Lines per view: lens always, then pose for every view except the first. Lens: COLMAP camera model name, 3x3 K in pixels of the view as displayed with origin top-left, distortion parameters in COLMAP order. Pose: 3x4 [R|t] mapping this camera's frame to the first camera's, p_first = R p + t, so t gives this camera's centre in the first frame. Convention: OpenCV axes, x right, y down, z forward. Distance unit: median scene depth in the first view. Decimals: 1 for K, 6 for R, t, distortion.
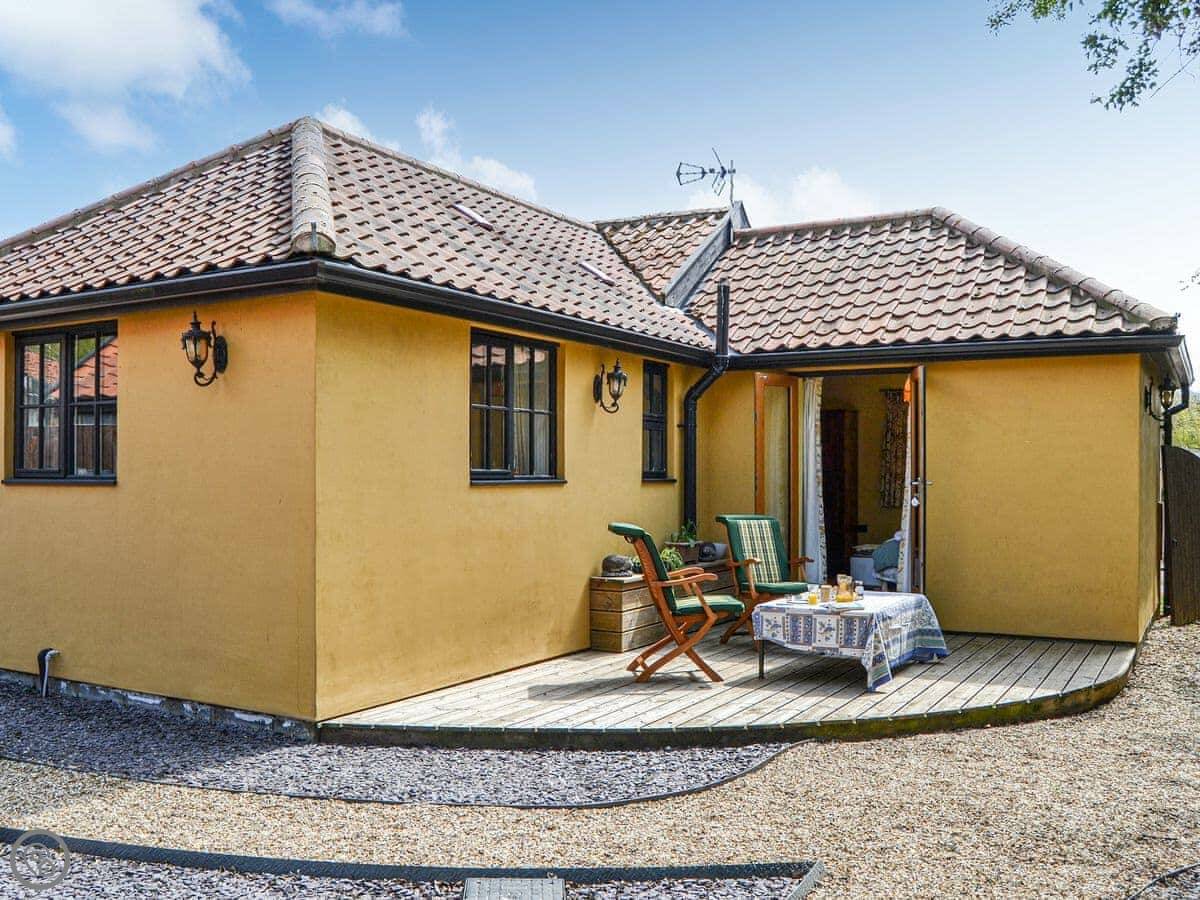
lens RADIAL K [[1481.1, 0, 600.0], [0, 1481.1, 450.0], [0, 0, 1]] dist [-0.164253, -0.003209]
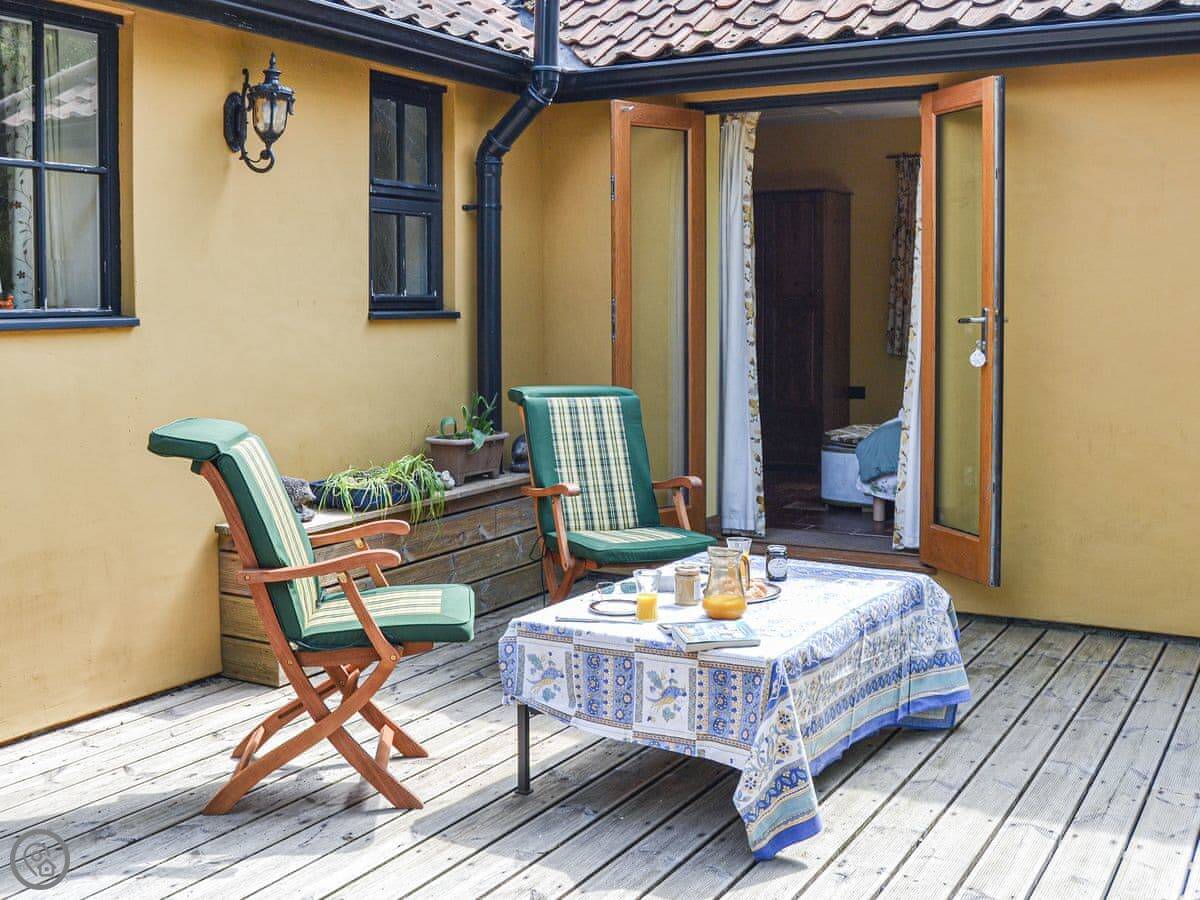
lens RADIAL K [[1795.4, 0, 600.0], [0, 1795.4, 450.0], [0, 0, 1]] dist [-0.145326, -0.034466]
pose [[0.999982, -0.005184, 0.003081, 0.107784], [0.004852, 0.995040, 0.099356, 0.006467], [-0.003581, -0.099340, 0.995047, 0.418208]]
